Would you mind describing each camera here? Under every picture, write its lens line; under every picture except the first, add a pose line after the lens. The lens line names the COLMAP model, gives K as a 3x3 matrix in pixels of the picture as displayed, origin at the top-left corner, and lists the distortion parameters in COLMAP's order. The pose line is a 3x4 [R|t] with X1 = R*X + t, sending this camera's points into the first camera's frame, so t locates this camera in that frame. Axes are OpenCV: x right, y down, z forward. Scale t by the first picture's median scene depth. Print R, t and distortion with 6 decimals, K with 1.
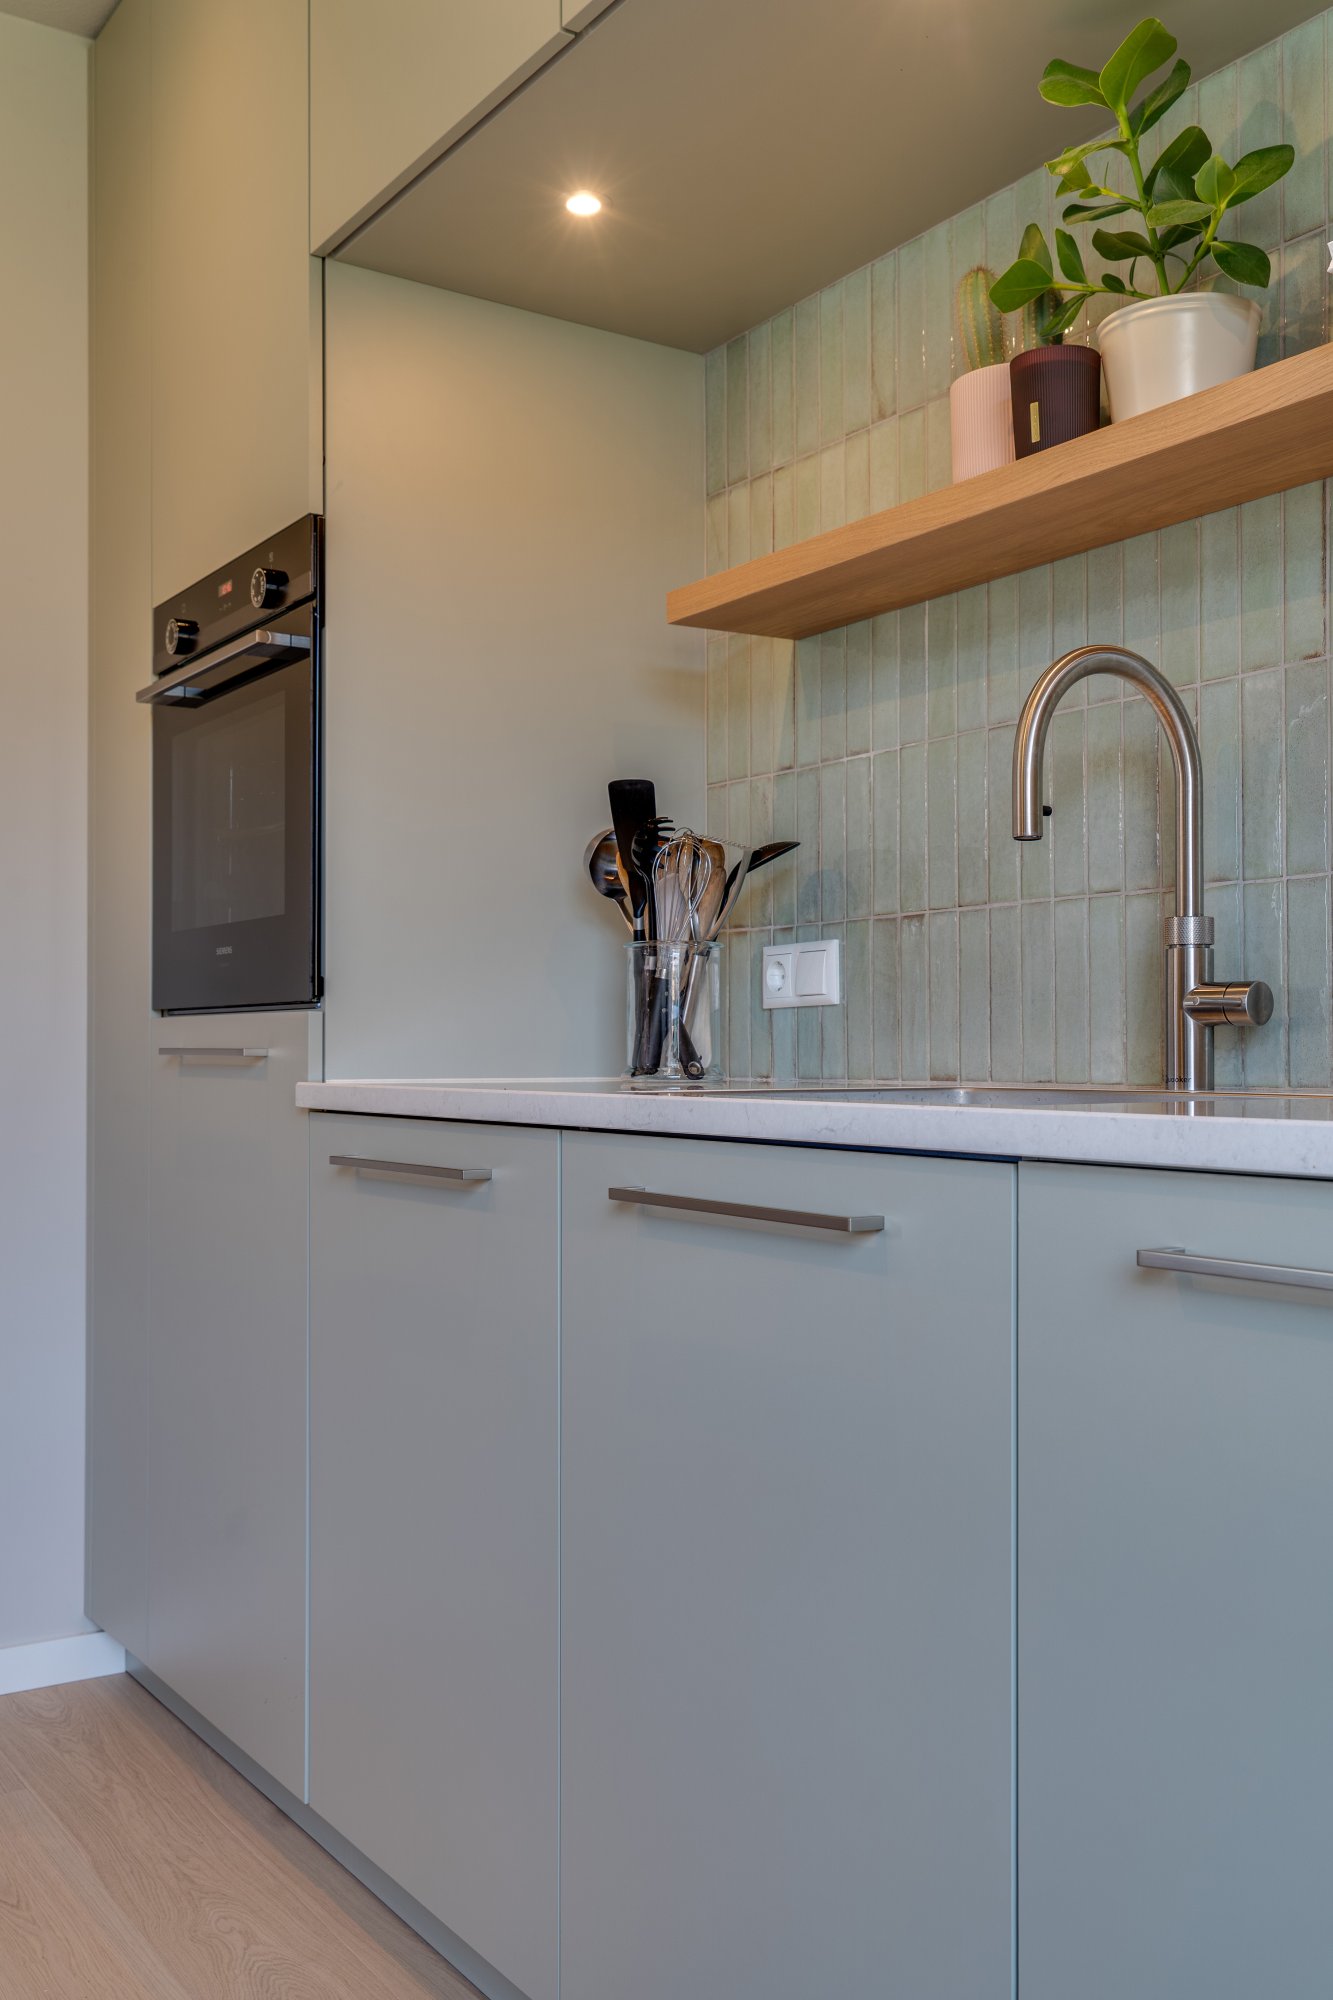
lens RADIAL K [[1888.1, 0, 695.5], [0, 1888.1, 1004.4], [0, 0, 1]] dist [0.002493, 0.003342]
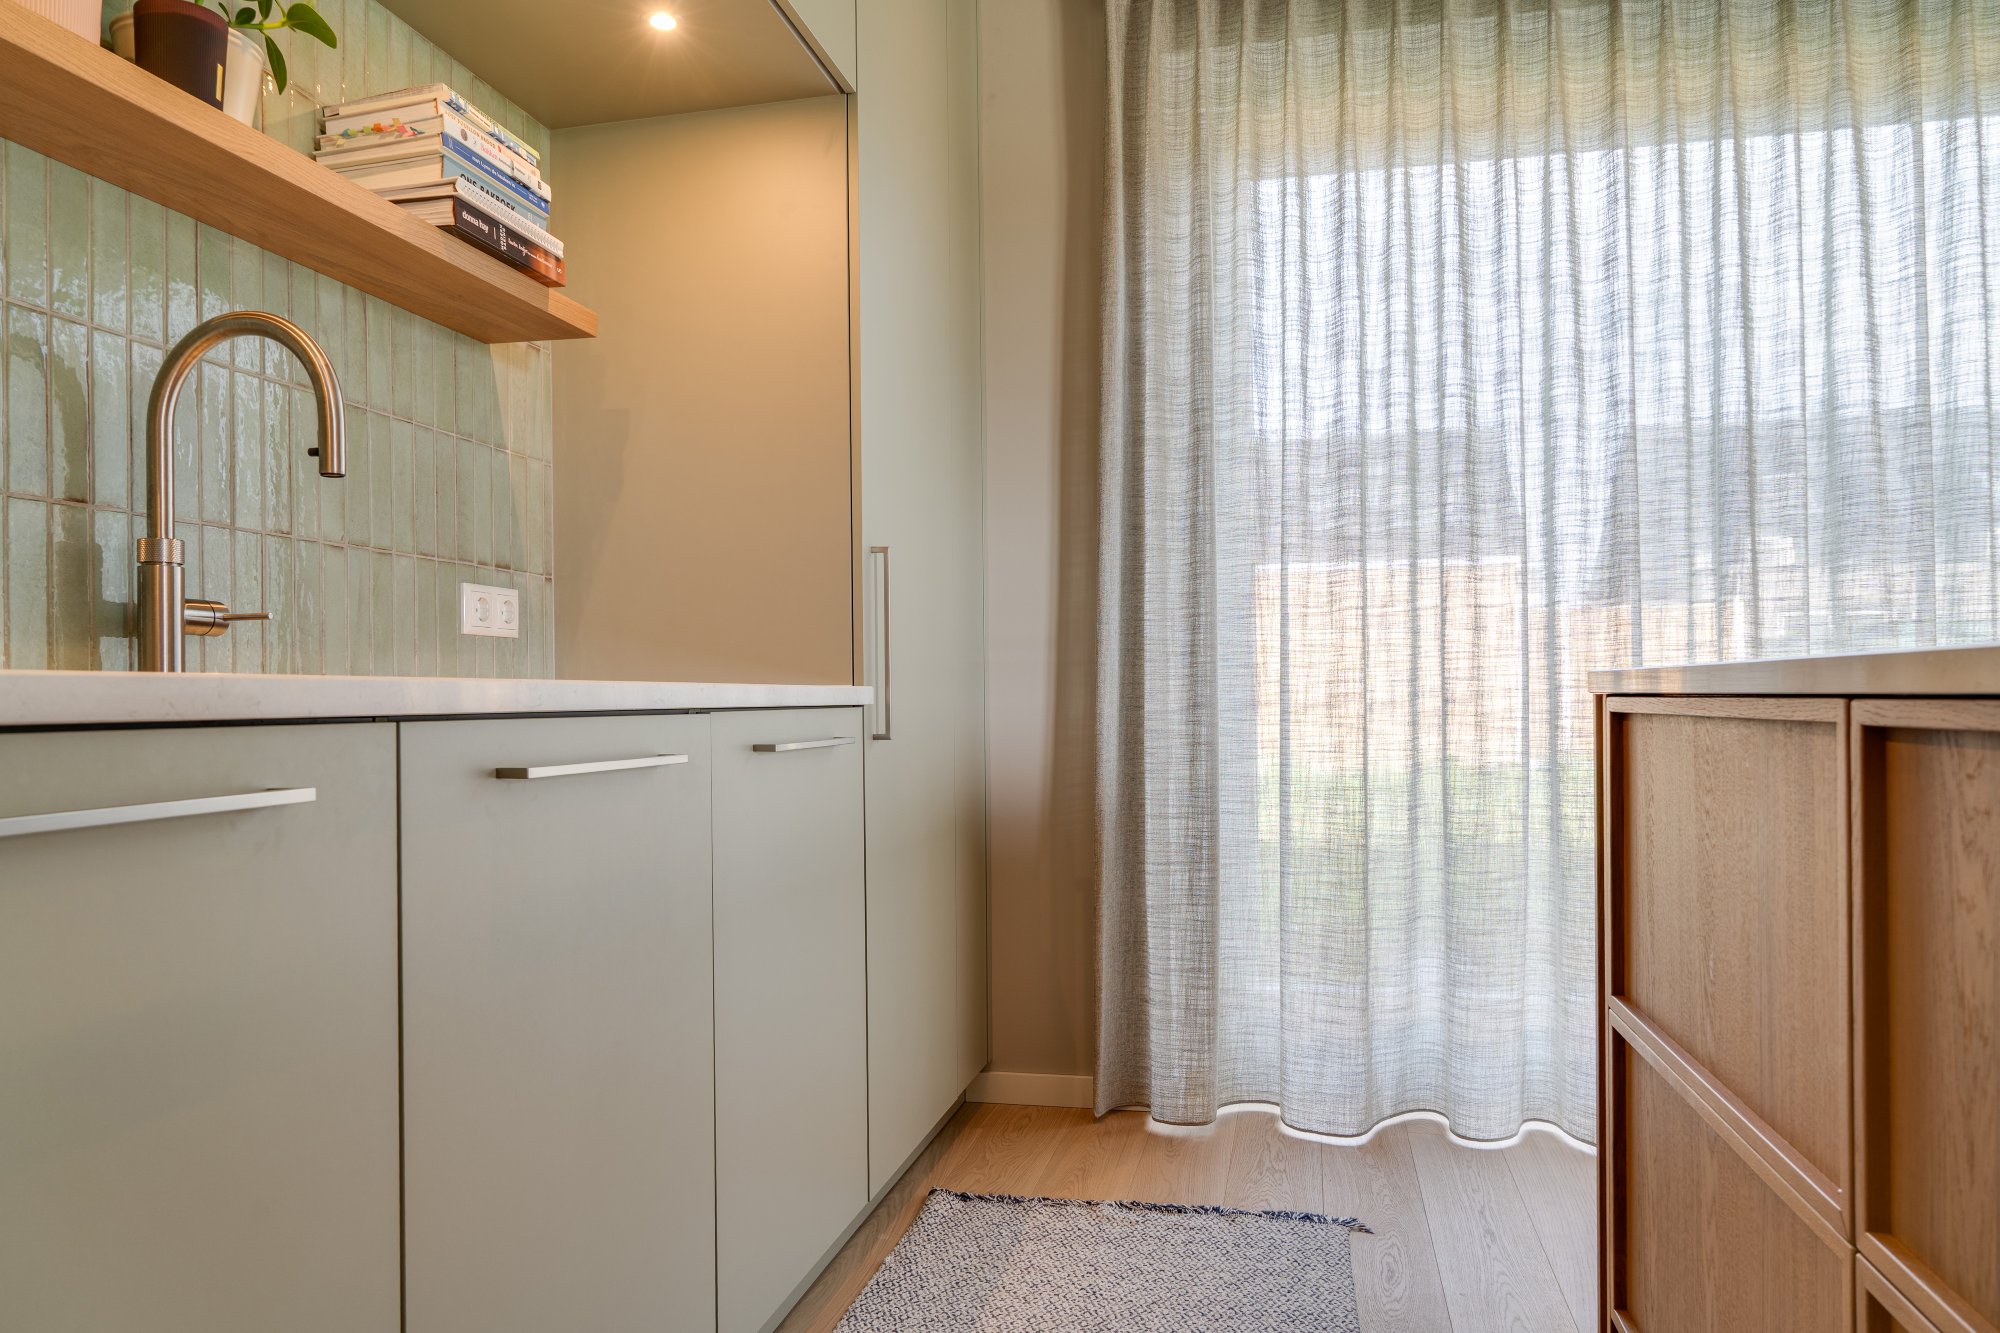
lens RADIAL K [[1362.7, 0, 996.5], [0, 1362.7, 685.5], [0, 0, 1]] dist [-0.005028, -0.000197]
pose [[-0.688261, 0.015633, 0.725294, -0.548769], [-0.004682, 0.999651, -0.025990, 0.049375], [-0.725448, -0.021284, -0.687948, 0.942974]]
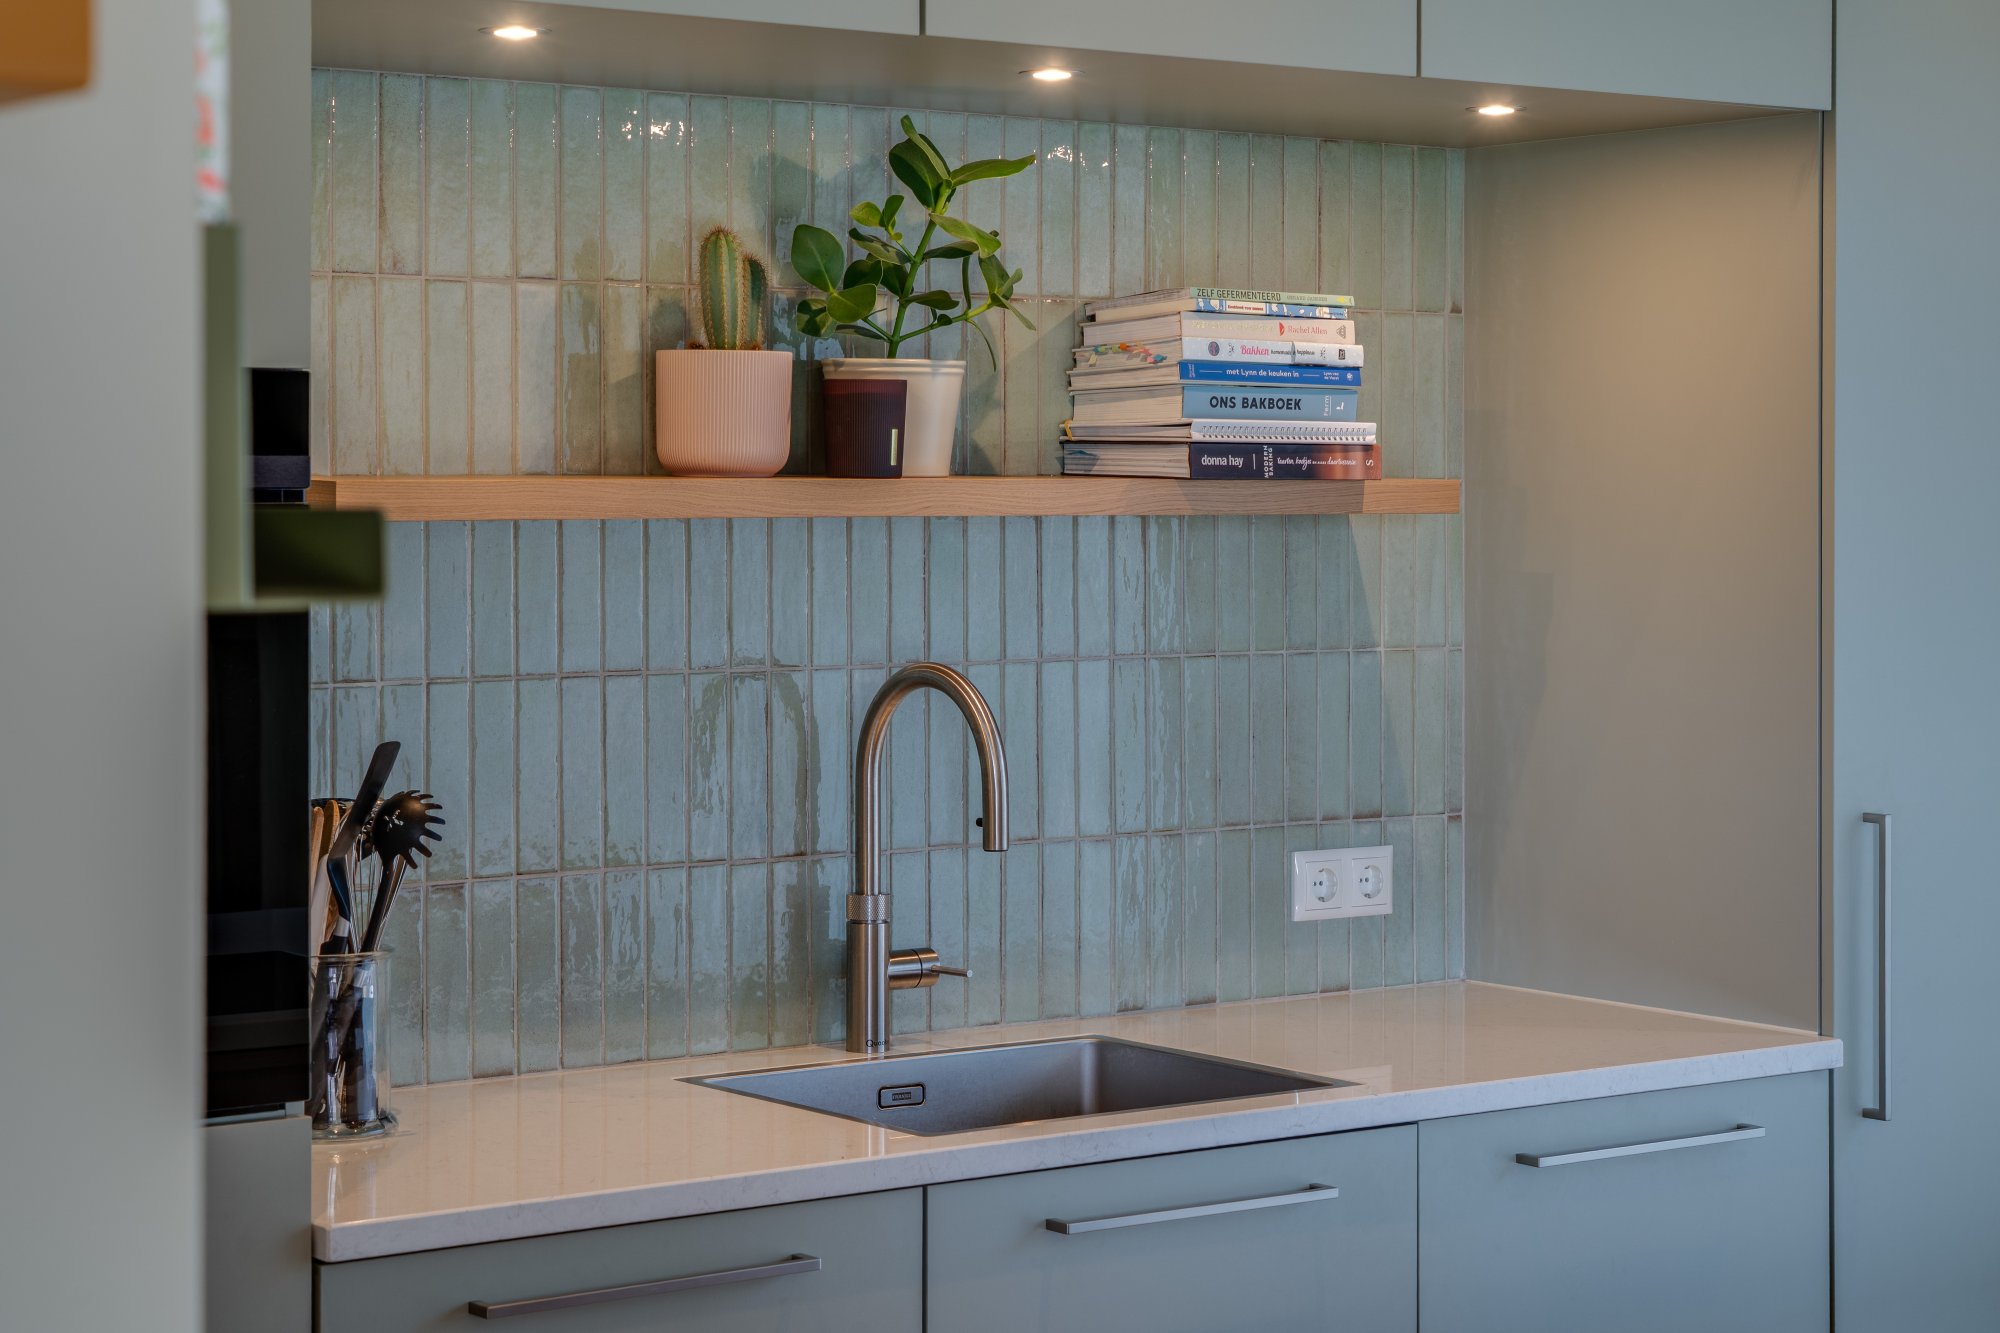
lens RADIAL K [[3931.5, 0, 998.7], [0, 3931.5, 489.2], [0, 0, 1]] dist [0.046364, 0.074824]
pose [[-0.047330, -0.000984, 0.998879, -1.591663], [-0.024965, 0.999688, -0.000198, -0.221708], [-0.998567, -0.024946, -0.047339, 0.815096]]
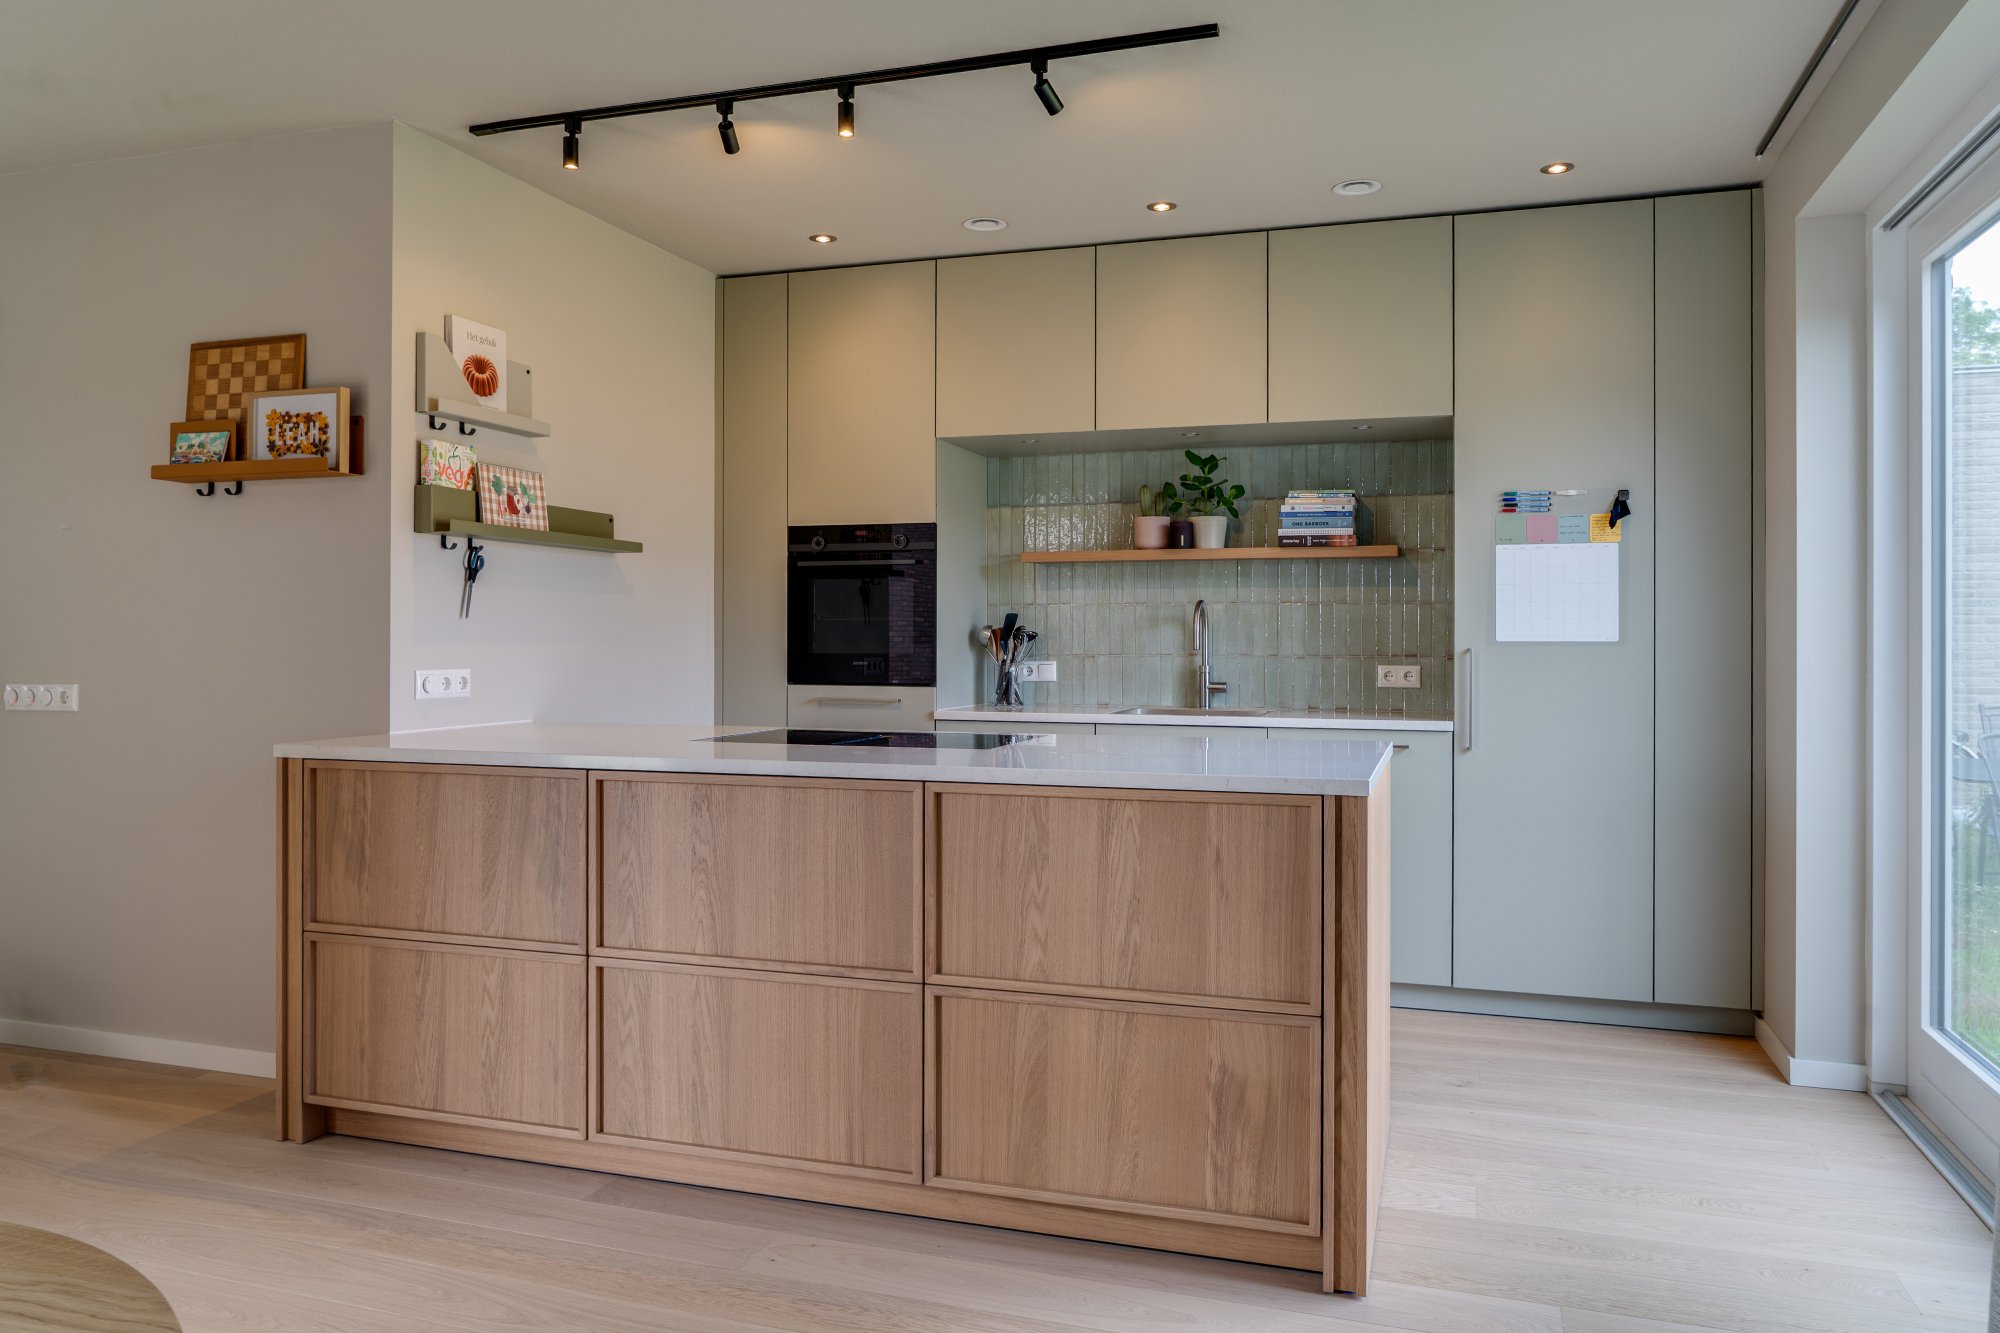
lens RADIAL K [[1405.7, 0, 1008.5], [0, 1405.7, 638.3], [0, 0, 1]] dist [-0.008759, 0.001875]
pose [[0.787858, 0.003695, 0.615845, -1.484382], [-0.018899, 0.999656, 0.018180, -0.116717], [-0.615567, -0.025962, 0.787657, -0.845729]]
